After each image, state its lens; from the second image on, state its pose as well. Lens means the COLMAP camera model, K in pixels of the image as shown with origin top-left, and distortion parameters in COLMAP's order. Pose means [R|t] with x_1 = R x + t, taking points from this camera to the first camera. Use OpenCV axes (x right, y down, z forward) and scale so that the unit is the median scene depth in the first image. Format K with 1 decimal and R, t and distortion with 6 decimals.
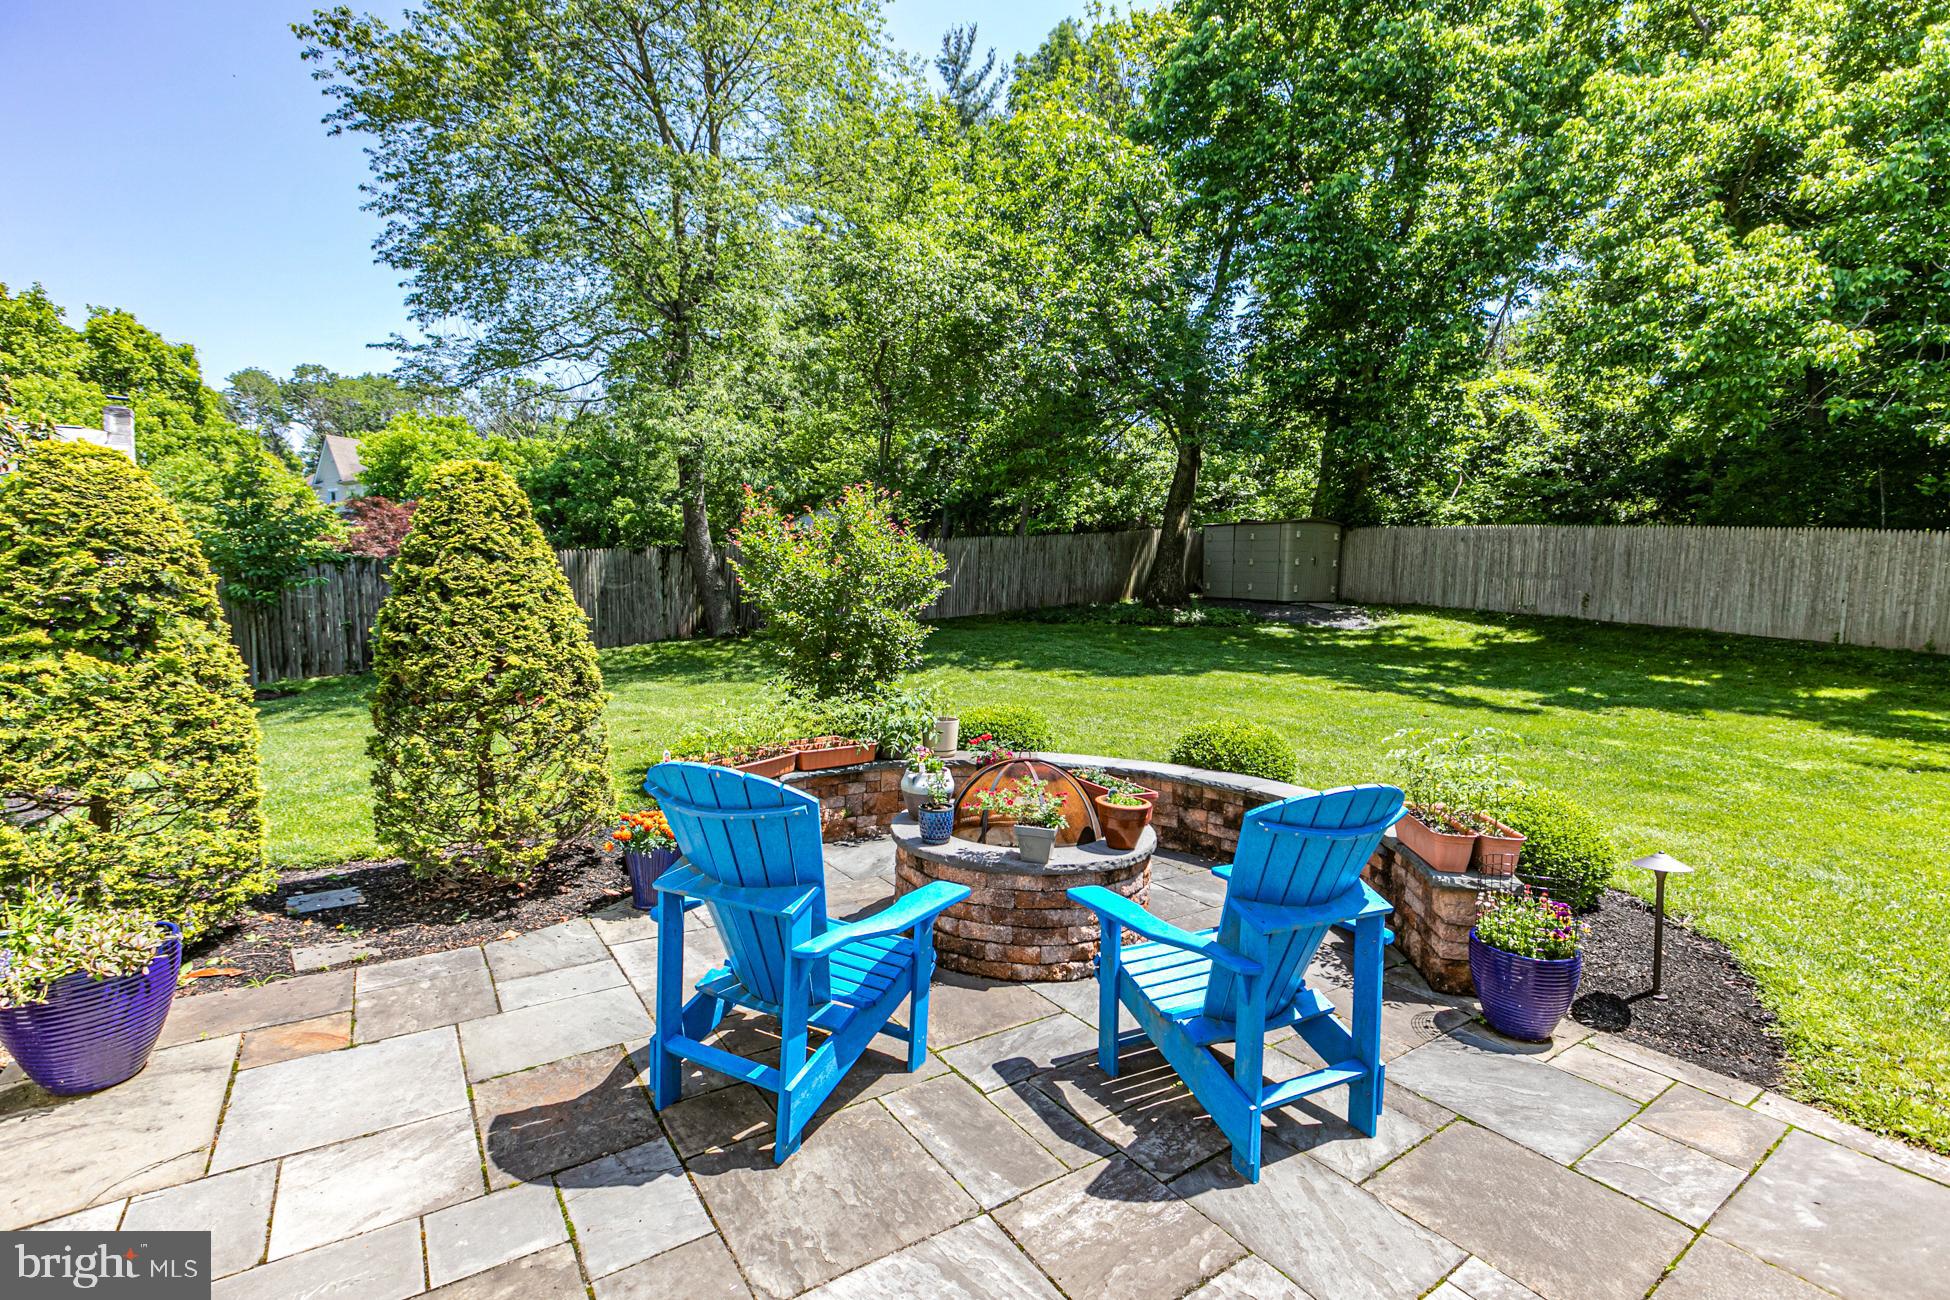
lens RADIAL K [[881.7, 0, 982.4], [0, 881.7, 640.7], [0, 0, 1]] dist [0.024495, -0.002077]
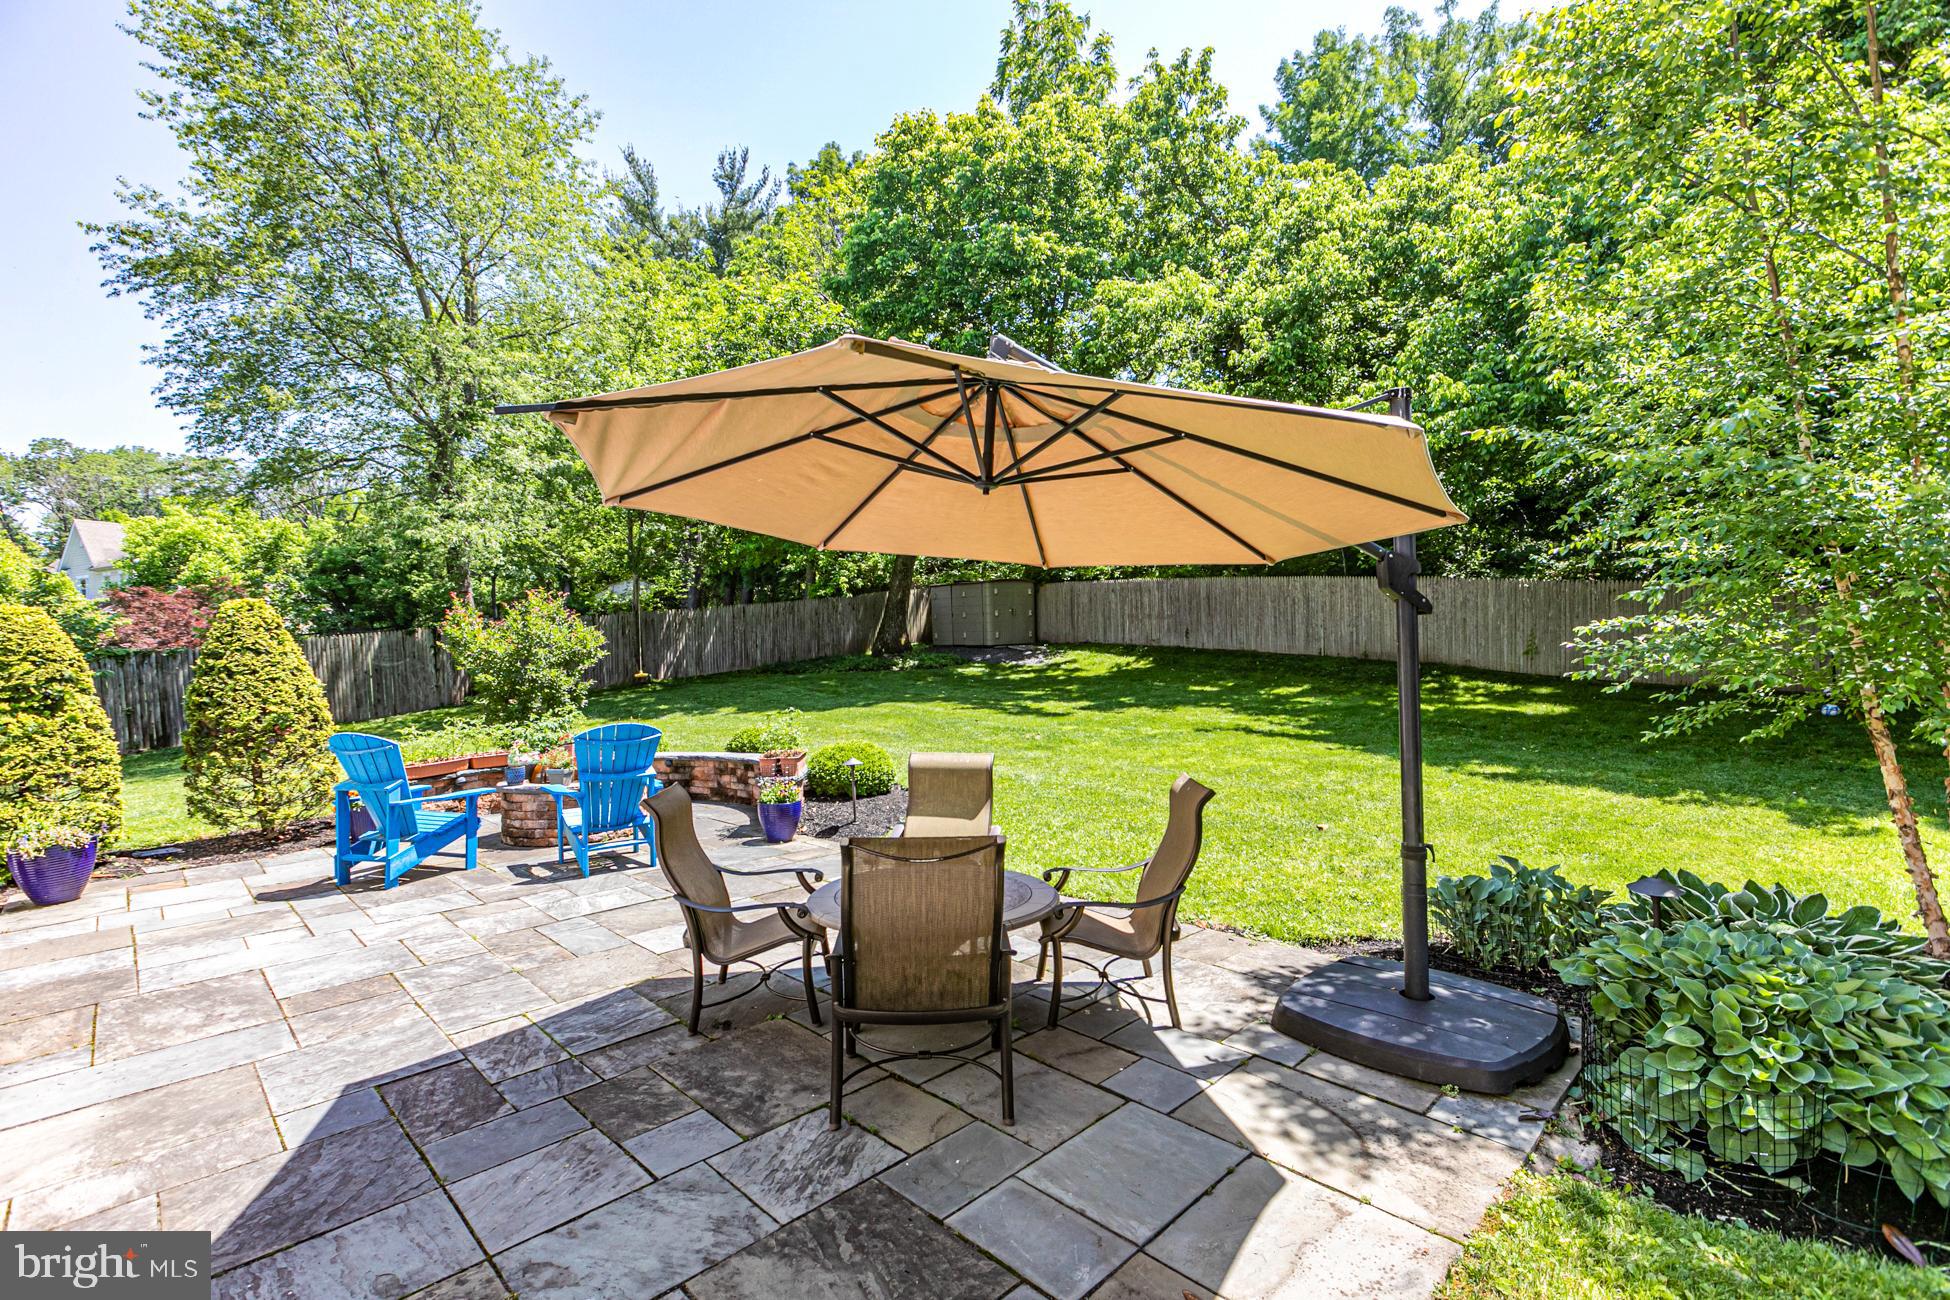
lens RADIAL K [[881.7, 0, 971.4], [0, 881.7, 644.2], [0, 0, 1]] dist [0.024495, -0.002077]
pose [[0.986670, -0.052048, 0.154186, 0.565483], [0.060598, 0.996844, -0.051279, 0.066245], [-0.151031, 0.059939, 0.986710, -0.960294]]
